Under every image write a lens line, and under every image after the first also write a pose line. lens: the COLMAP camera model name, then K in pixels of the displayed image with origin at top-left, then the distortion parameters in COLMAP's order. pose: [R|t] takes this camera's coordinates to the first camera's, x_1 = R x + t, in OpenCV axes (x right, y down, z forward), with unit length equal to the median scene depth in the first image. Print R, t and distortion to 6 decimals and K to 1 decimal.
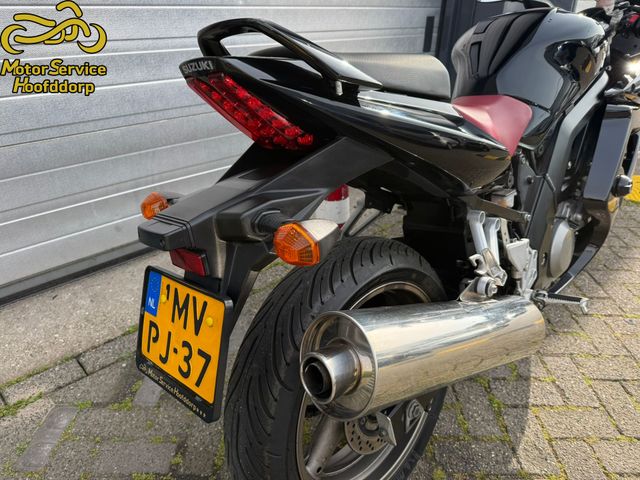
lens RADIAL K [[466.9, 0, 323.3], [0, 466.9, 240.5], [0, 0, 1]] dist [0.027567, -0.002499]
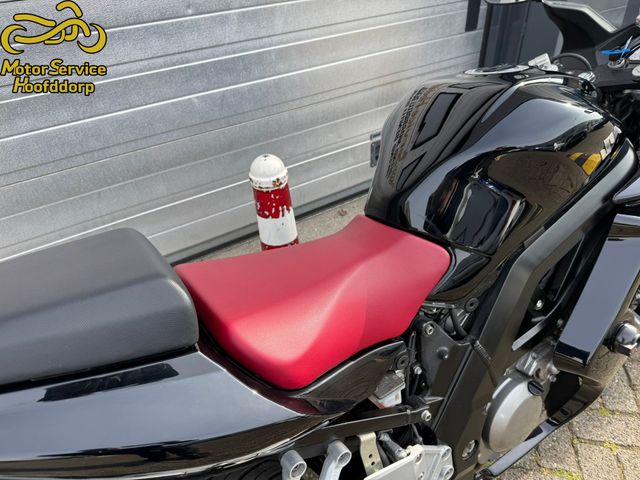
lens RADIAL K [[451.3, 0, 320.0], [0, 451.3, 240.0], [0, 0, 1]] dist [0.035953, -0.031439]
pose [[0.973142, 0.068409, -0.219809, 0.340860], [-0.035343, 0.987904, 0.150985, -0.324950], [0.227478, -0.139161, 0.963788, 0.304328]]
